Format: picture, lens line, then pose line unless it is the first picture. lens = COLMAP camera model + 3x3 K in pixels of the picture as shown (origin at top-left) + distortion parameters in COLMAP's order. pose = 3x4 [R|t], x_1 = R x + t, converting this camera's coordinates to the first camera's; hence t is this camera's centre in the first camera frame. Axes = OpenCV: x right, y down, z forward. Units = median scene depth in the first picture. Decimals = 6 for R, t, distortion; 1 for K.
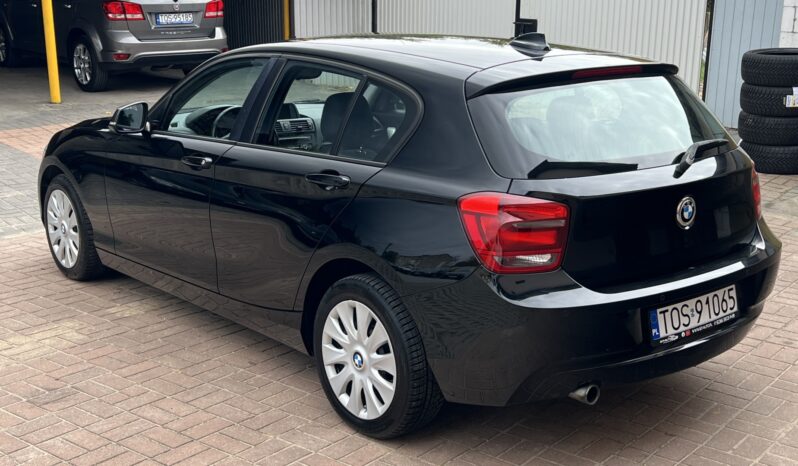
lens RADIAL K [[1015.7, 0, 399.0], [0, 1015.7, 233.0], [0, 0, 1]] dist [0.213412, -0.690581]
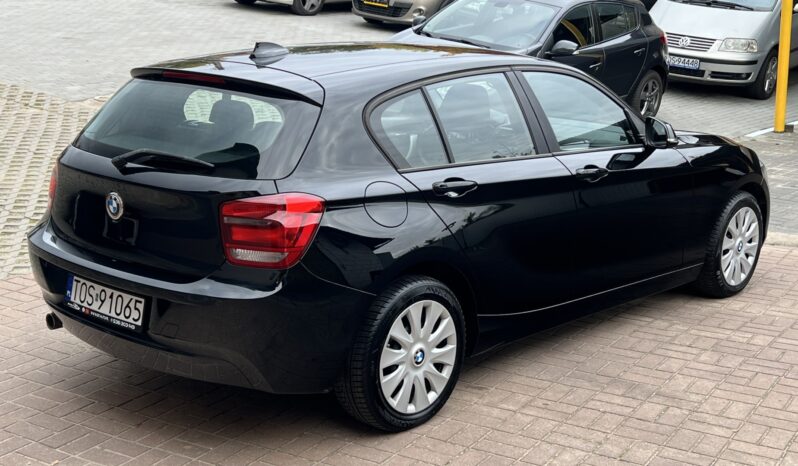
lens RADIAL K [[1091.5, 0, 407.9], [0, 1091.5, 233.5], [0, 0, 1]] dist [0.217014, -0.700512]
pose [[0.129614, 0.220635, -0.966706, 1.383122], [-0.249777, 0.950756, 0.183505, -0.270156], [0.959589, 0.217676, 0.178341, 1.055431]]
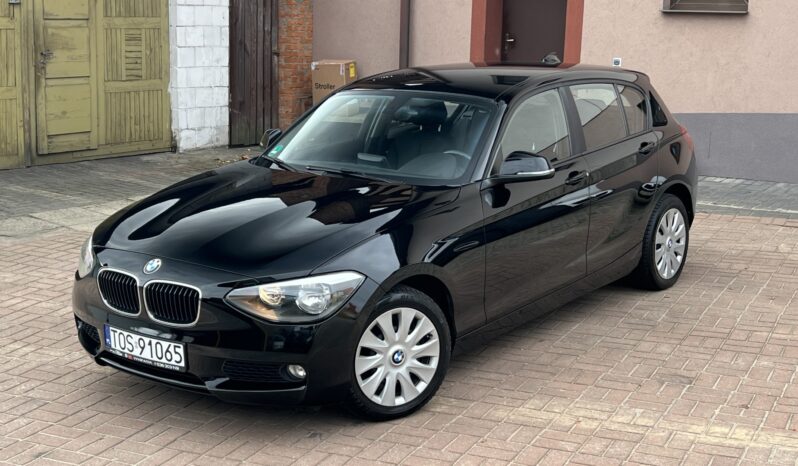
lens RADIAL K [[1150.6, 0, 379.5], [0, 1150.6, 232.5], [0, 0, 1]] dist [0.201845, -0.823331]
pose [[-0.210037, -0.205776, 0.955793, -1.684281], [0.240912, 0.936564, 0.254577, -0.472663], [-0.947547, 0.283732, -0.147140, 1.631396]]
